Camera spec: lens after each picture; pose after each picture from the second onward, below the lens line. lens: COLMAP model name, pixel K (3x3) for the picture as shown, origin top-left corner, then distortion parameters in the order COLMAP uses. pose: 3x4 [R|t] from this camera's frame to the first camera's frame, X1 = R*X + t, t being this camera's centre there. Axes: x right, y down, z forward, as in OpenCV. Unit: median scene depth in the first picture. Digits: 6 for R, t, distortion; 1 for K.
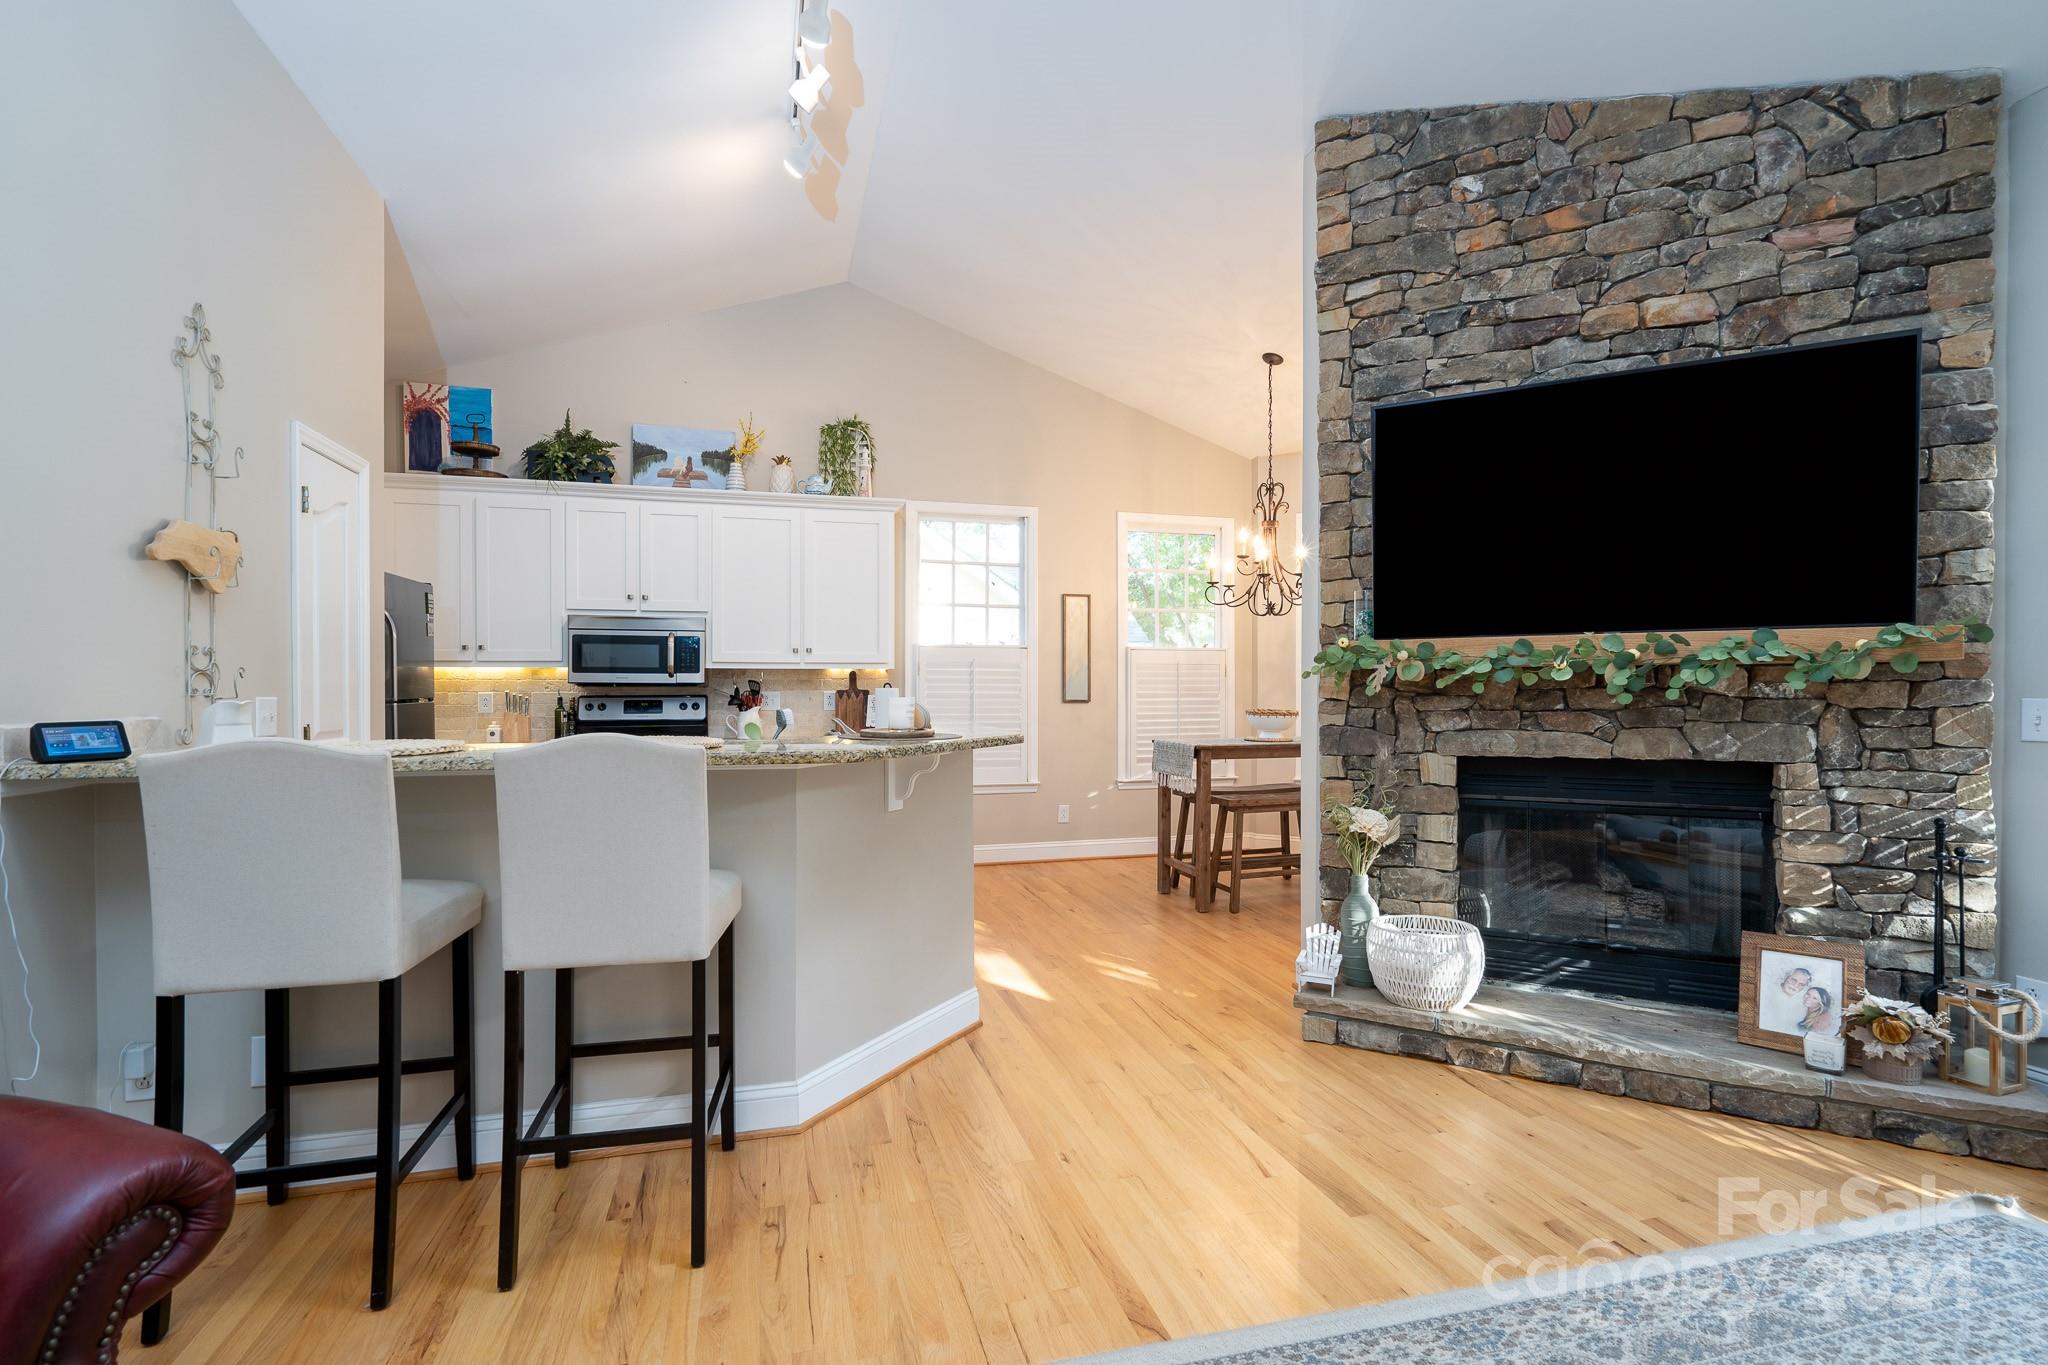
lens RADIAL K [[933.6, 0, 1007.5], [0, 933.6, 696.0], [0, 0, 1]] dist [-0.005004, 0.002160]
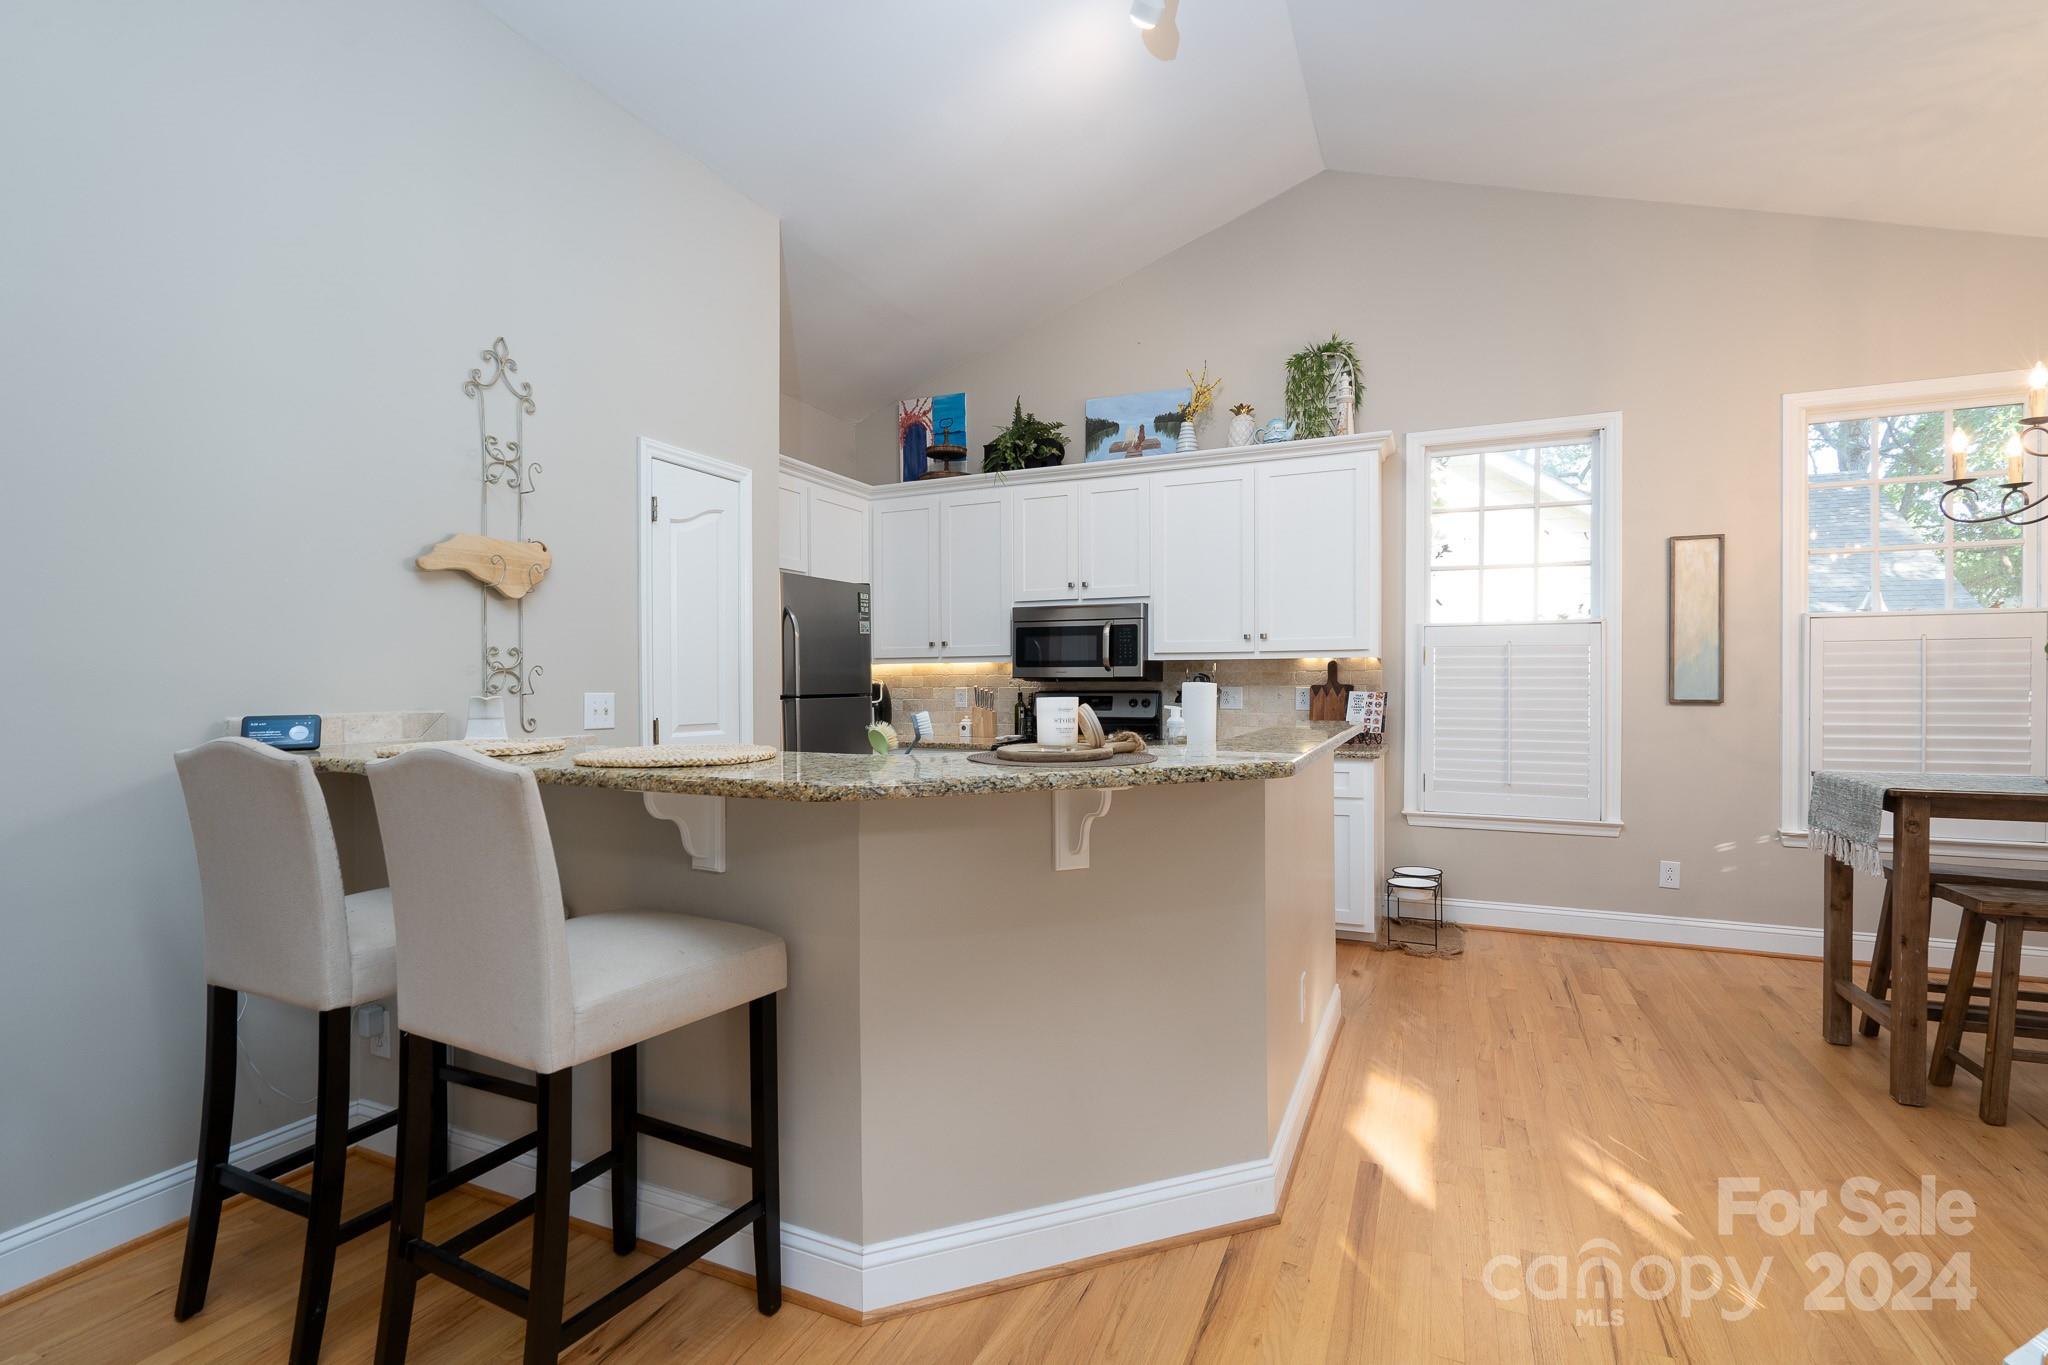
lens RADIAL K [[933.6, 0, 992.9], [0, 933.6, 689.6], [0, 0, 1]] dist [-0.005004, 0.002160]
pose [[0.770516, 0.002696, -0.637415, 0.128611], [-0.002764, 0.999996, 0.000889, -0.002444], [0.637415, 0.001077, 0.770520, 0.230455]]
